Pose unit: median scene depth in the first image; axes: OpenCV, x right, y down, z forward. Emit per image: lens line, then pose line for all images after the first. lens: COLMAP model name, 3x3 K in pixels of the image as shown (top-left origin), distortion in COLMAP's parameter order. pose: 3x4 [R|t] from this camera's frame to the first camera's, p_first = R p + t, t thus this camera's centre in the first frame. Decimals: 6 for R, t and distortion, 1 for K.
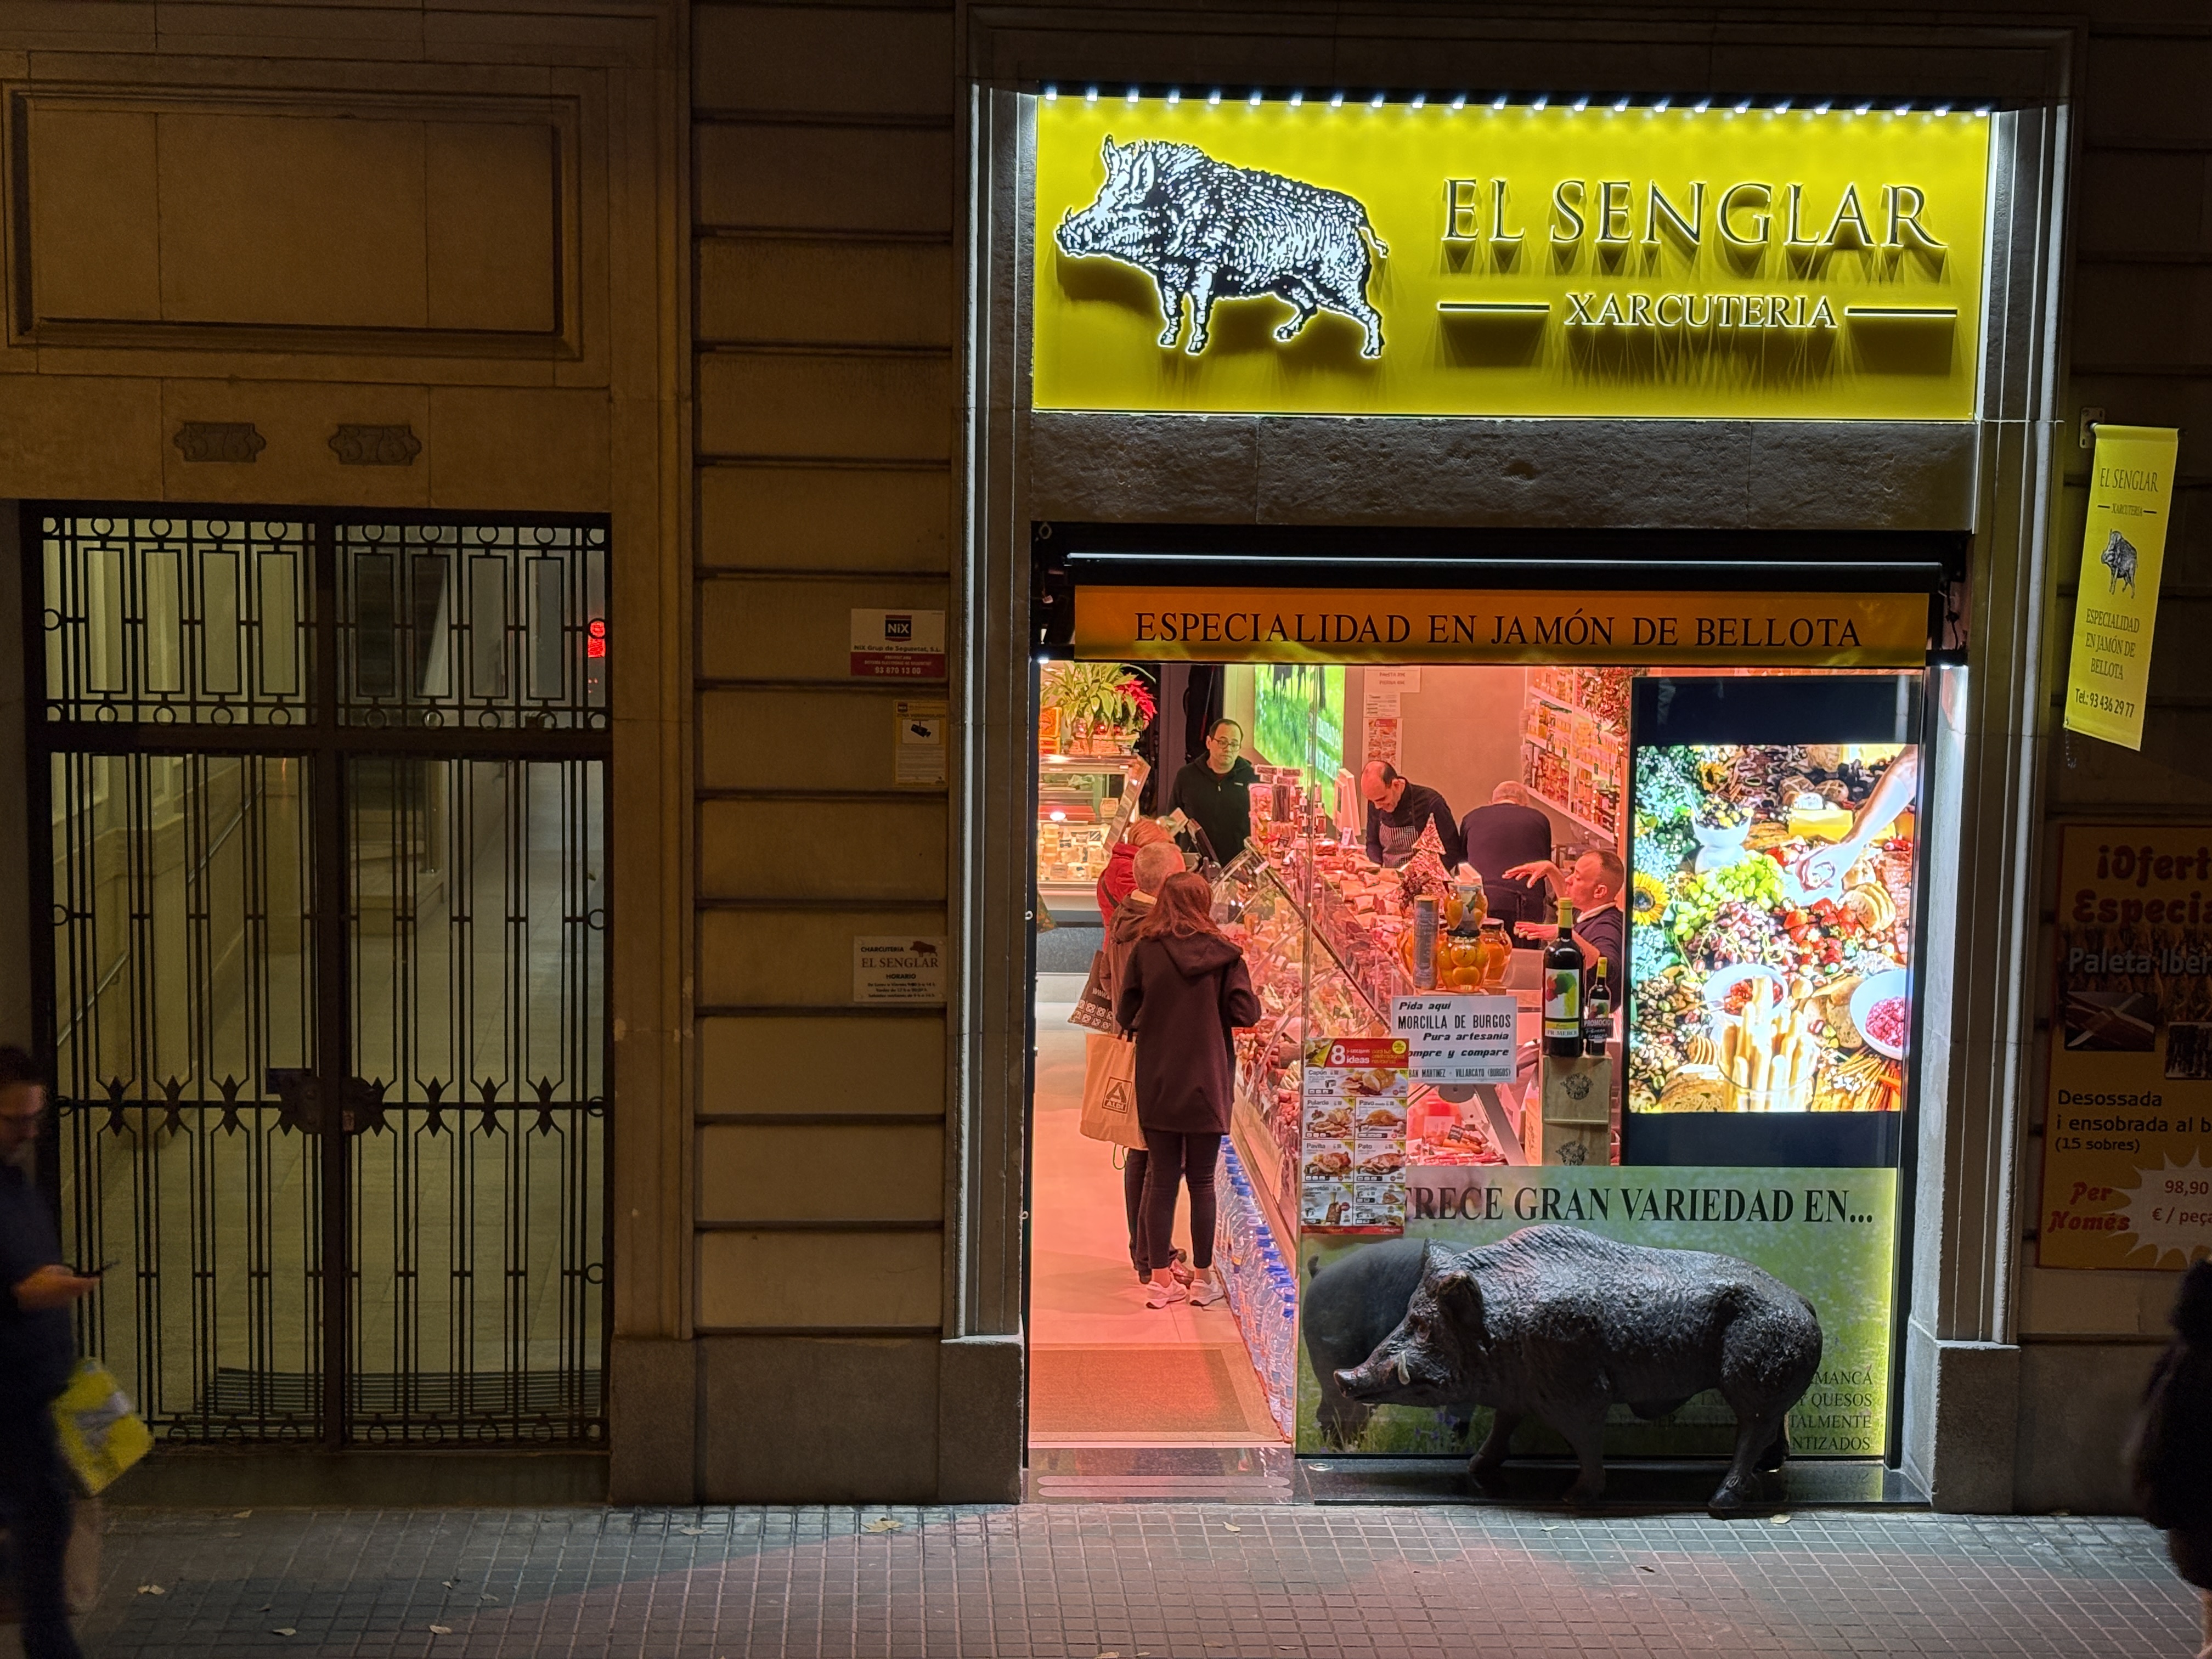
lens RADIAL K [[2964.6, 0, 1106.0], [0, 2964.6, 829.5], [0, 0, 1]] dist [0.130362, -0.088873]
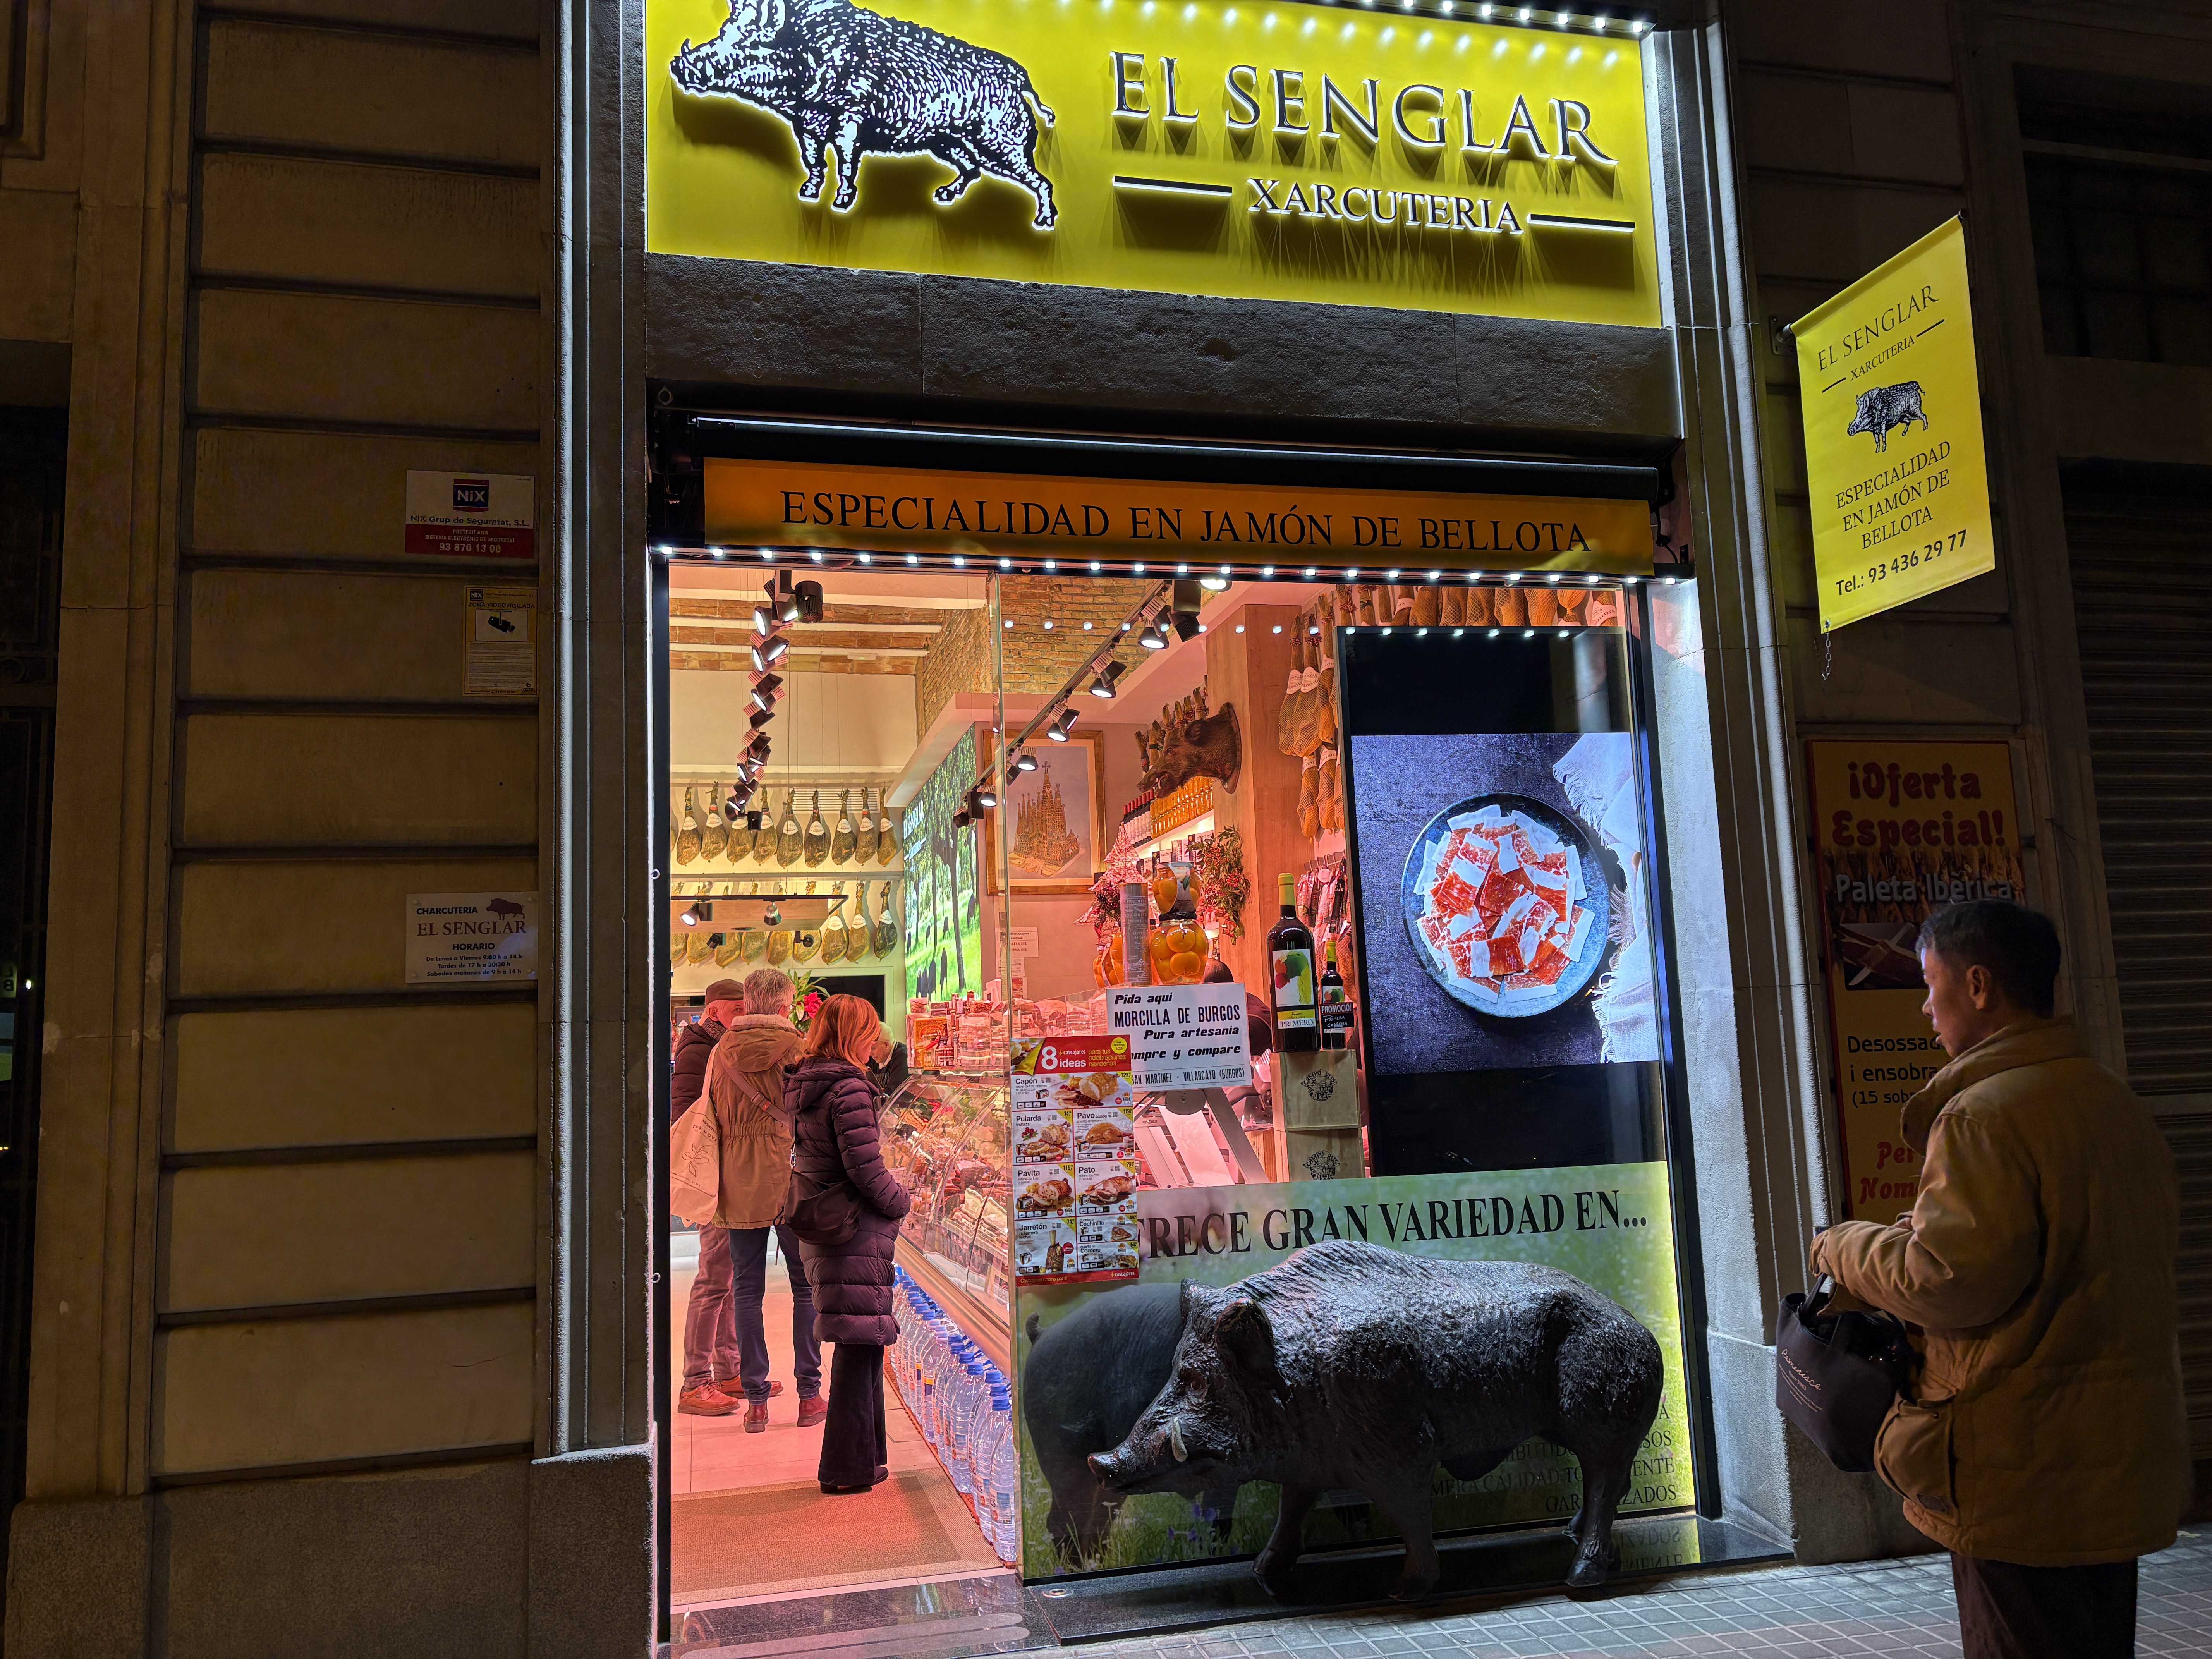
lens RADIAL K [[1640.5, 0, 1106.0], [0, 1640.5, 829.5], [0, 0, 1]] dist [0.046010, -0.045676]
pose [[0.982655, -0.030262, 0.182955, 0.012093], [0.074591, 0.967766, -0.240553, 0.132815], [-0.169778, 0.250027, 0.953238, 0.569677]]
